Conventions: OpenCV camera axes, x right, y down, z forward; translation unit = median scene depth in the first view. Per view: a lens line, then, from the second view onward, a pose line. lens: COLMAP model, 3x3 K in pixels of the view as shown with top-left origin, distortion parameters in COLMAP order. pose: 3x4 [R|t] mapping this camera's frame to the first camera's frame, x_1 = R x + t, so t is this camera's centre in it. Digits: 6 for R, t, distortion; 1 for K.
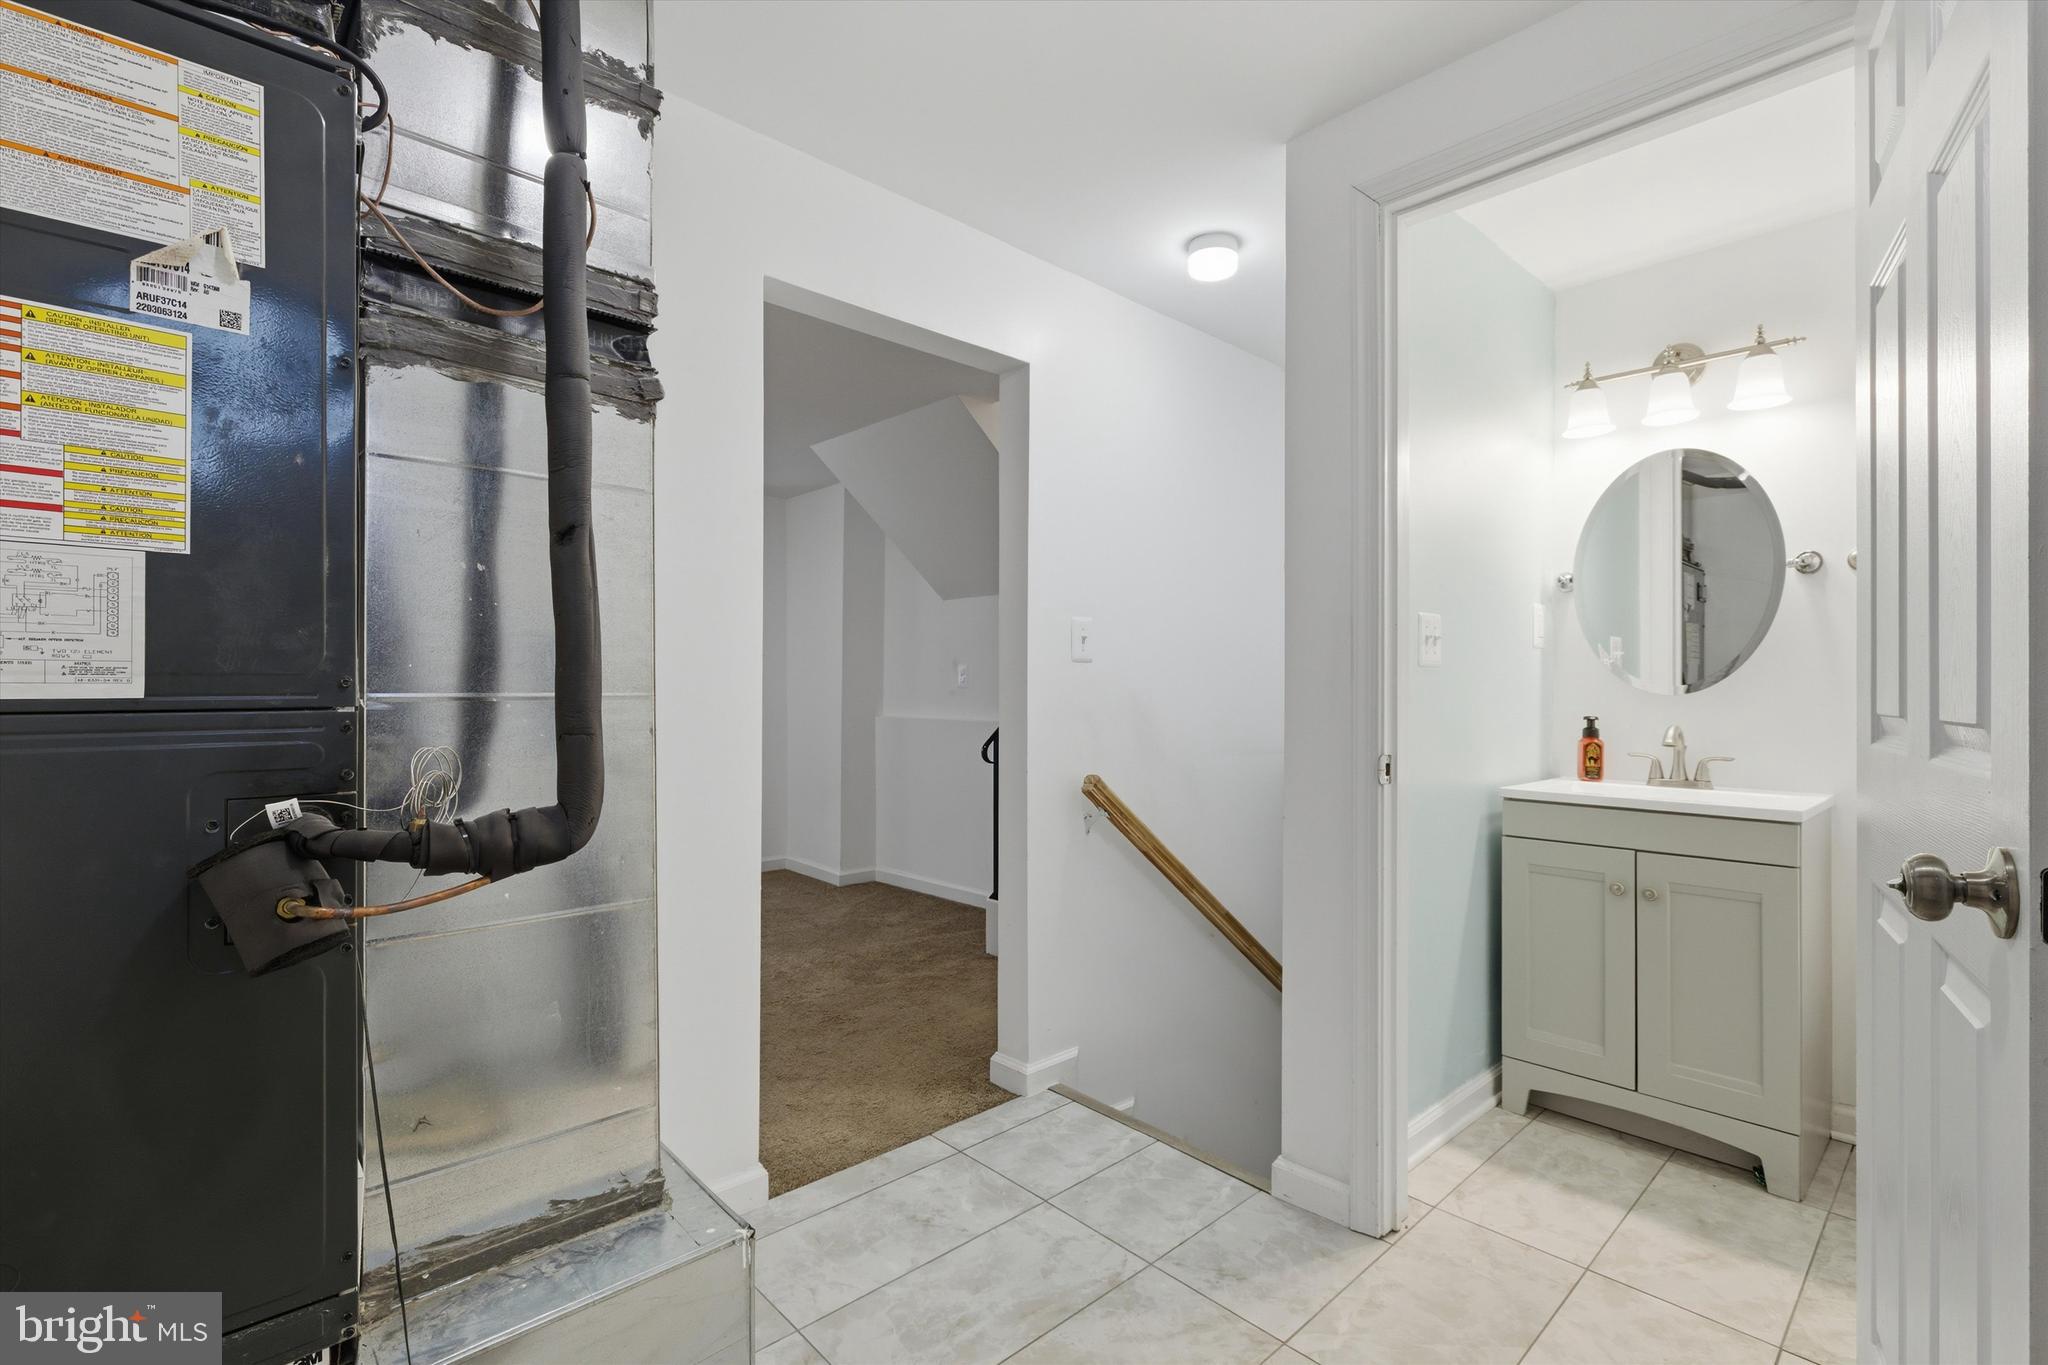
lens RADIAL K [[939.7, 0, 1021.8], [0, 939.7, 683.4], [0, 0, 1]] dist [0.003692, -0.000127]
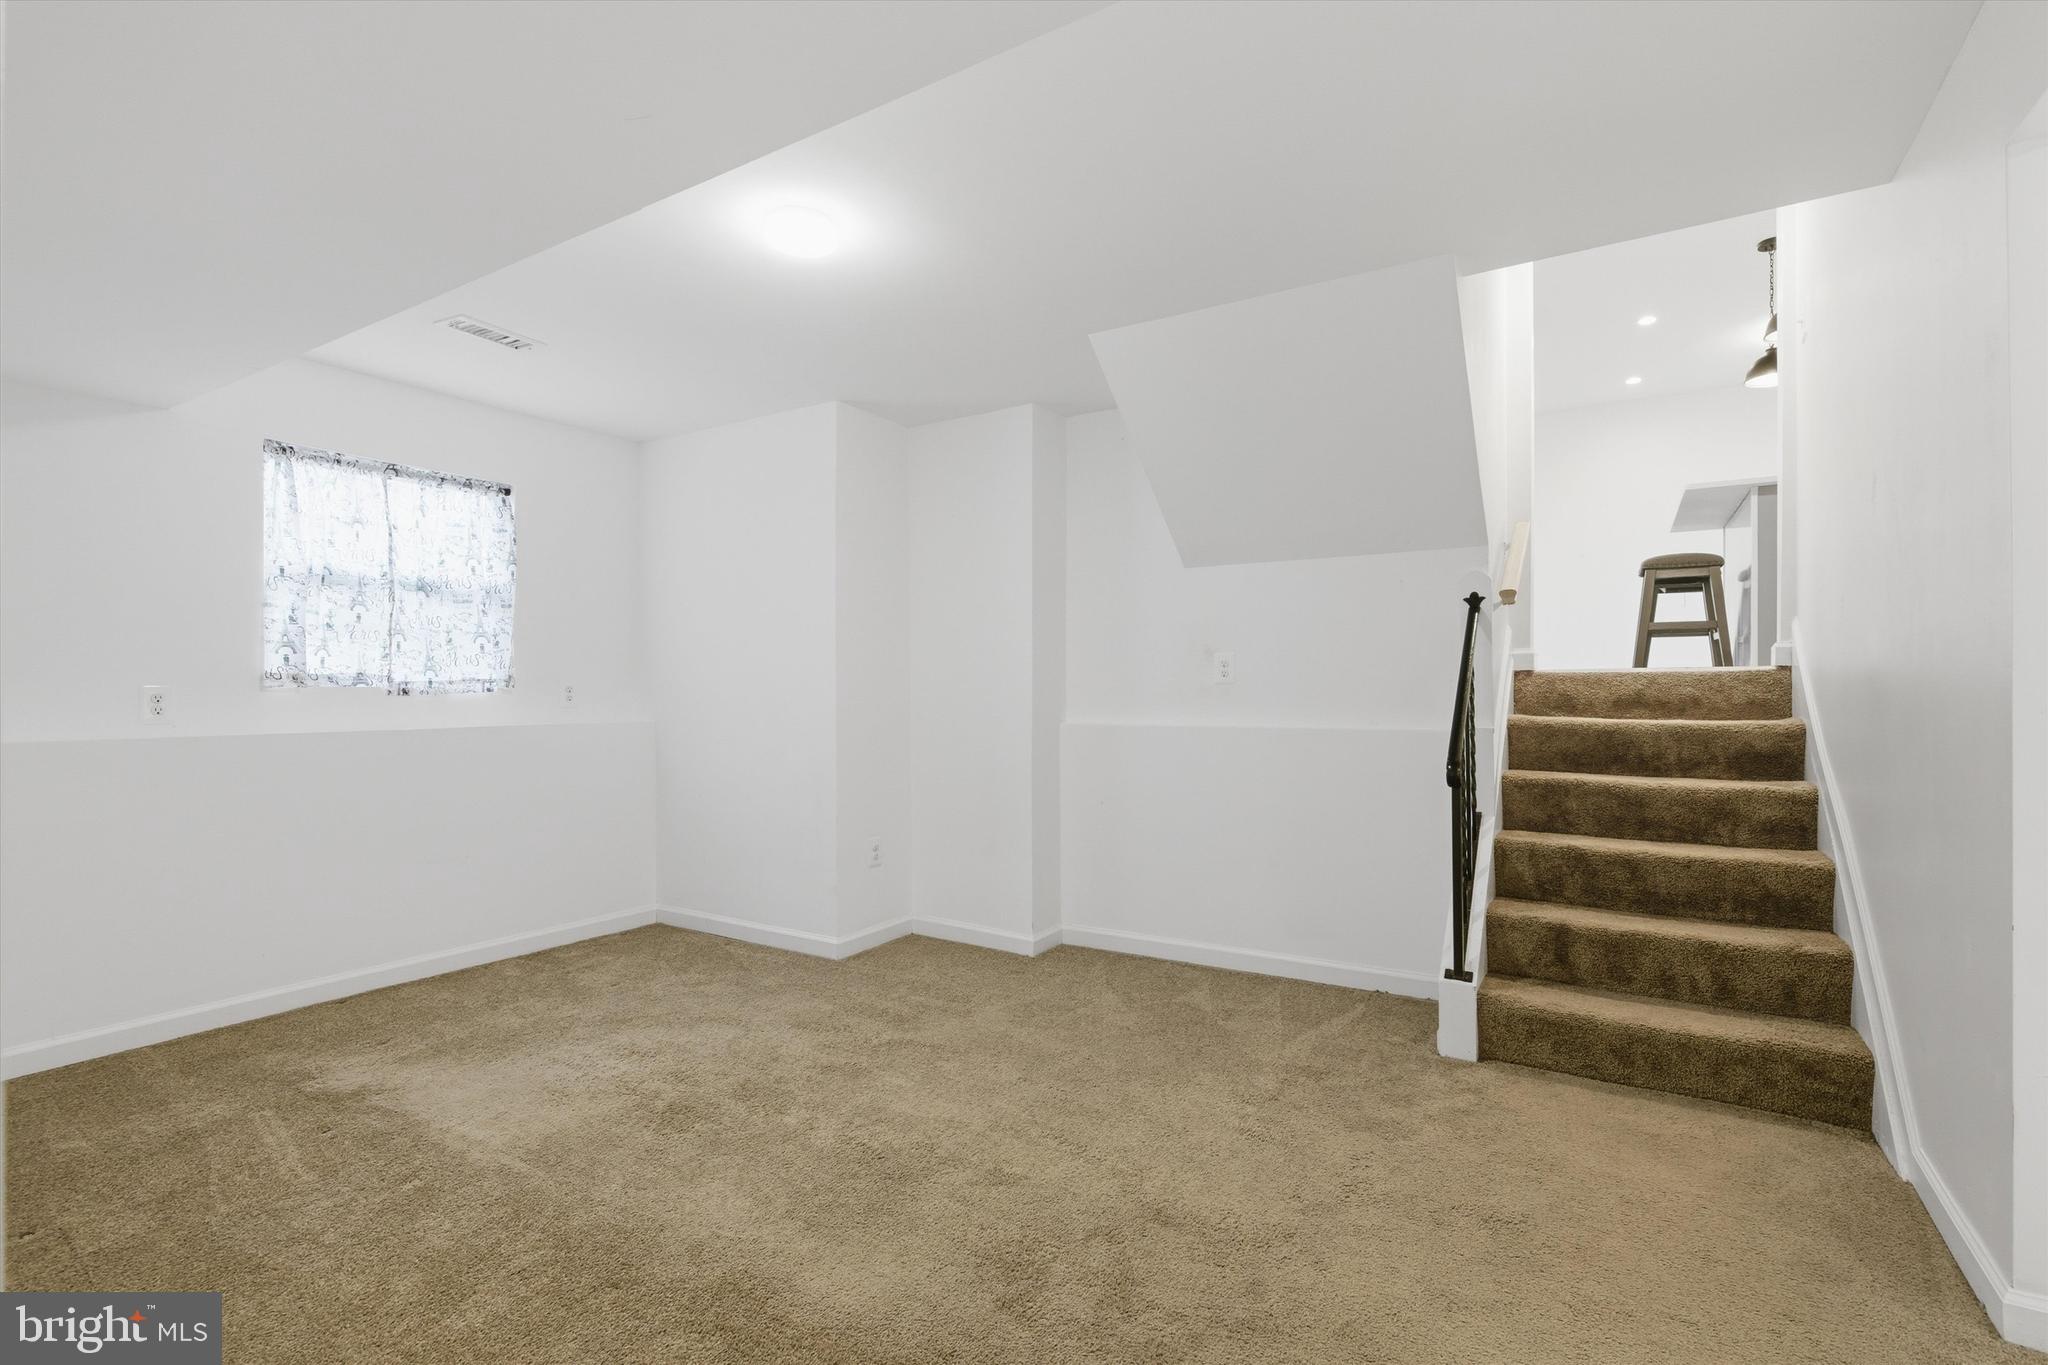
lens RADIAL K [[939.7, 0, 1029.2], [0, 939.7, 683.0], [0, 0, 1]] dist [0.003692, -0.000127]
pose [[0.966325, 0.001160, 0.257321, -0.393660], [0.000782, 0.999972, -0.007446, 0.008678], [-0.257323, 0.007397, 0.966297, 0.299211]]
